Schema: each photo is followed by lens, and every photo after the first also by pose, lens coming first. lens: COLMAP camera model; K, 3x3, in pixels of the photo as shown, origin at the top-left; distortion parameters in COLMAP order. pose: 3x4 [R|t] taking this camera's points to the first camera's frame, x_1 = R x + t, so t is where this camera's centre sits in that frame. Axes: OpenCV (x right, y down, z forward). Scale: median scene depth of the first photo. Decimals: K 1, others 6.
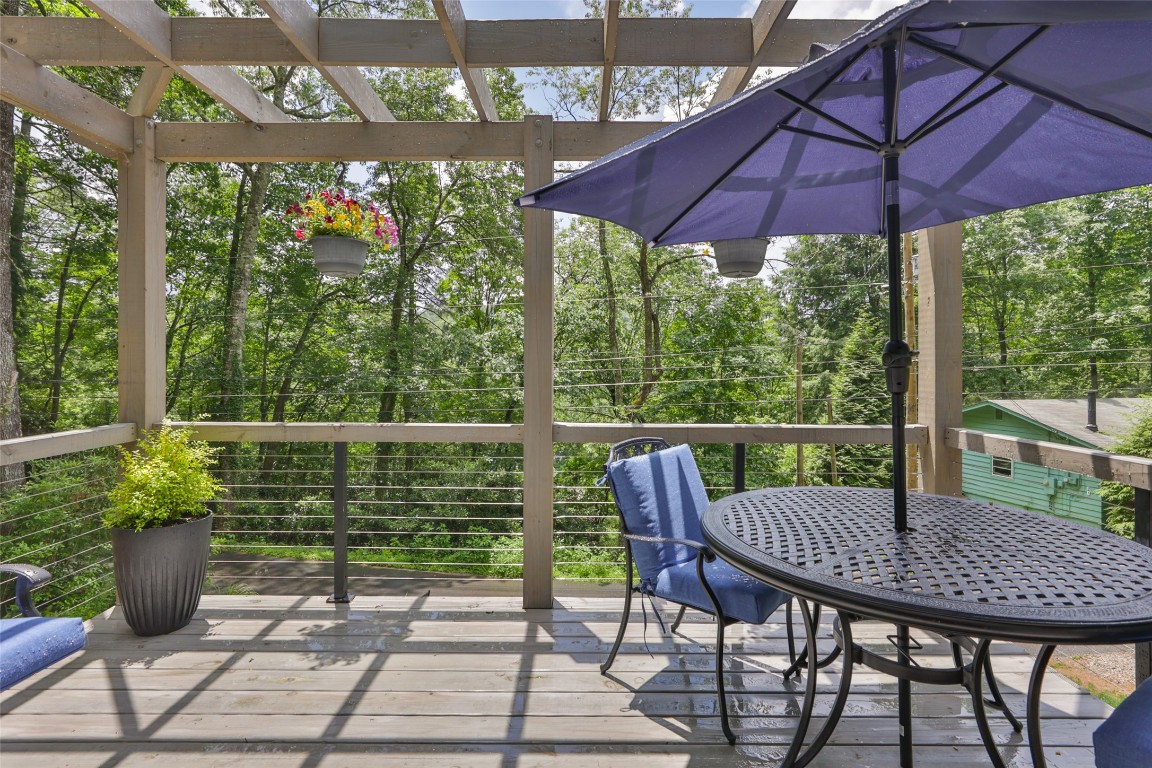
lens RADIAL K [[574.7, 0, 574.8], [0, 574.7, 356.8], [0, 0, 1]] dist [-0.020166, 0.015559]
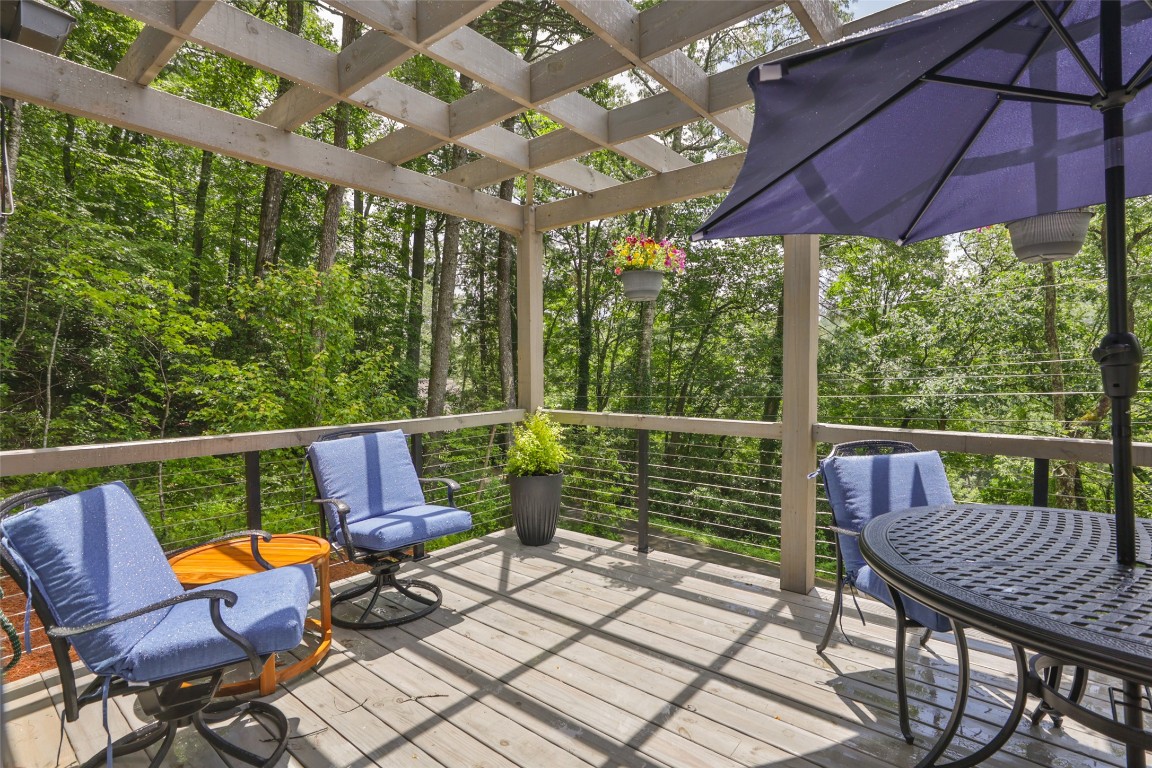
lens RADIAL K [[555.1, 0, 576.0], [0, 555.1, 384.0], [0, 0, 1]] dist [-0.002206, 0.000773]
pose [[0.777920, 0.009081, -0.628297, 0.268563], [0.014085, 0.999392, 0.031883, 0.004274], [0.628205, -0.033652, 0.777320, -0.067928]]
